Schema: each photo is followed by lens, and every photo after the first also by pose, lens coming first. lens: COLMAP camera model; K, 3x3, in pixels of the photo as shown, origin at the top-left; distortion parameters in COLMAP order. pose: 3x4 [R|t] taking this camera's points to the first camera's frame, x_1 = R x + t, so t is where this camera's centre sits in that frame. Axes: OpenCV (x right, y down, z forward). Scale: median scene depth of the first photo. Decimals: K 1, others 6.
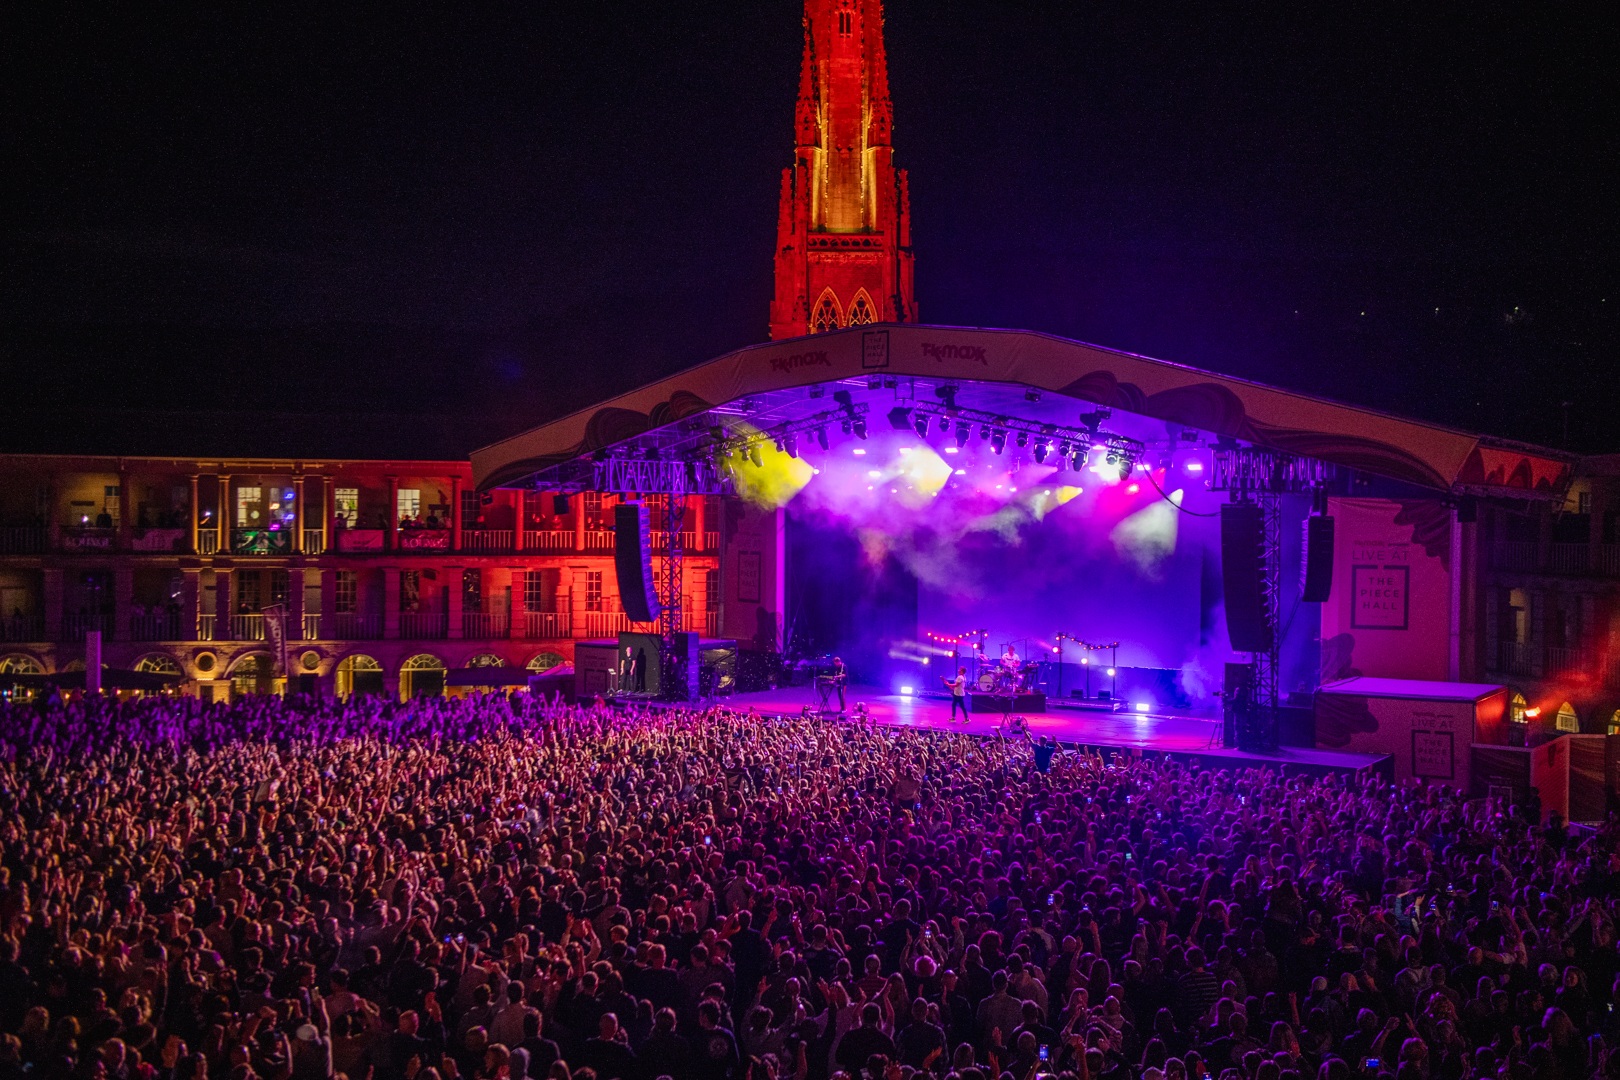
lens RADIAL K [[1579.0, 0, 810.1], [0, 1579.0, 542.4], [0, 0, 1]] dist [0.019100, 0.000000]
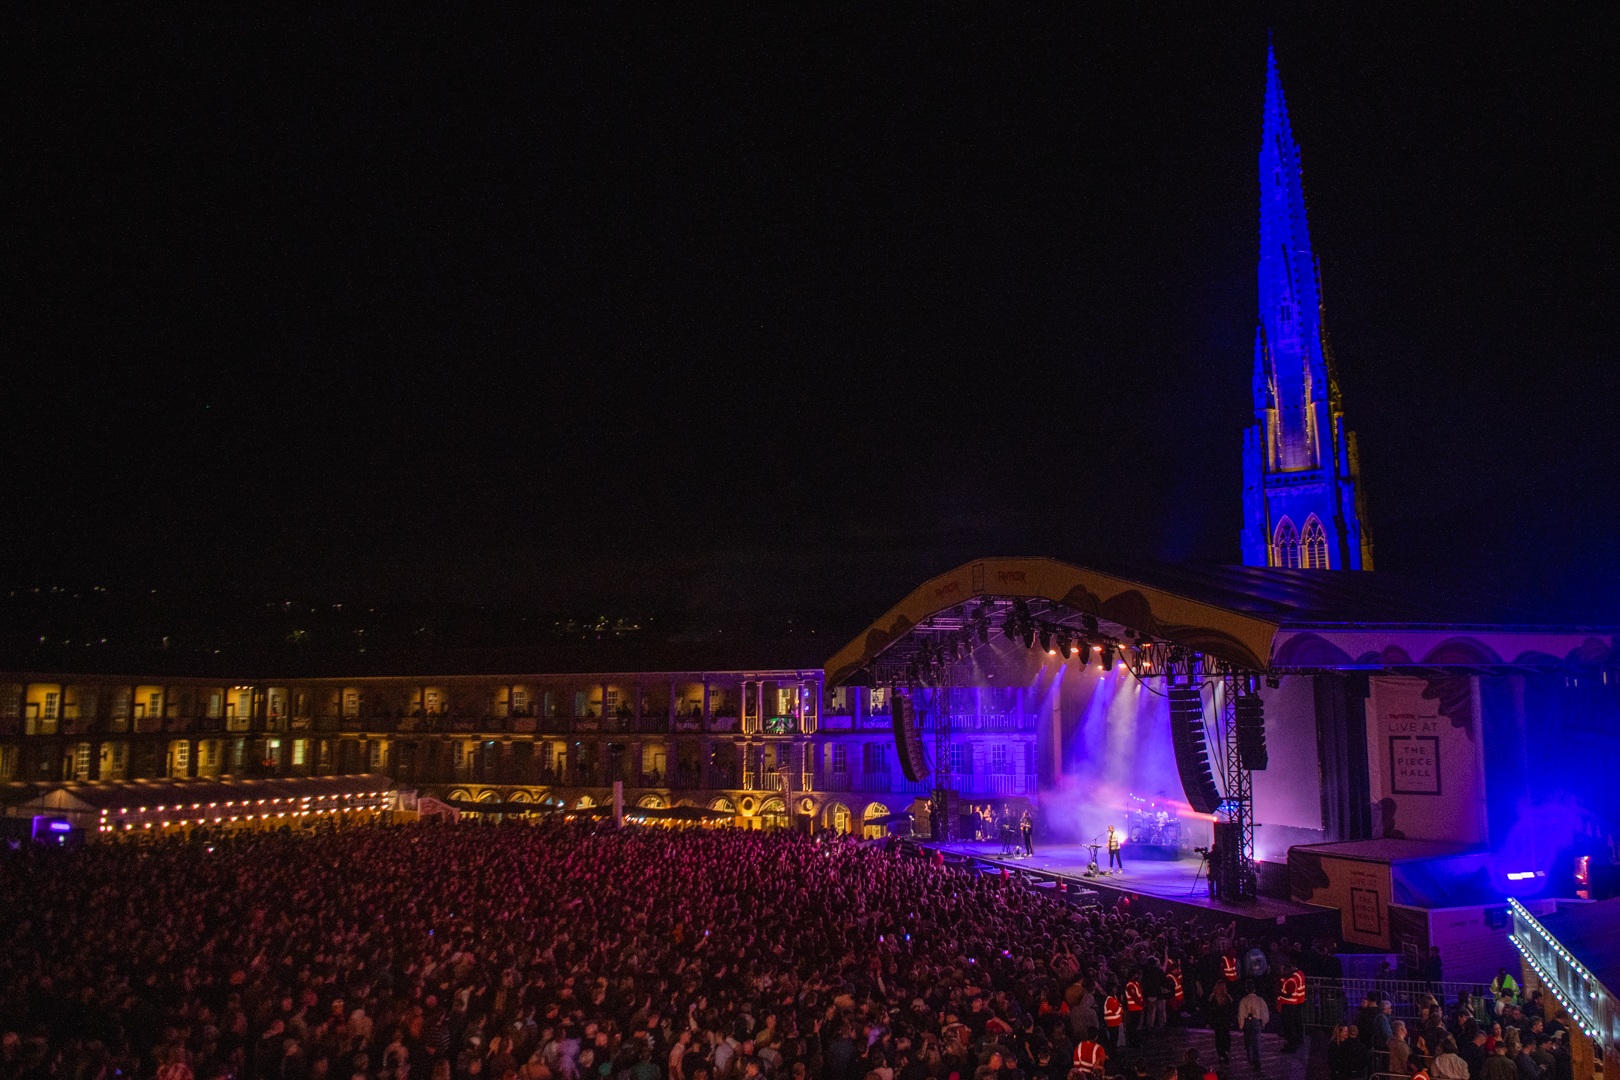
lens RADIAL K [[1156.7, 0, 811.0], [0, 1156.7, 539.9], [0, 0, 1]] dist [-0.074611, 0.001177]
pose [[0.849023, -0.090567, -0.520535, 0.273586], [0.007884, 0.987261, -0.158912, 0.000749], [0.528296, 0.130816, 0.838922, 0.060562]]
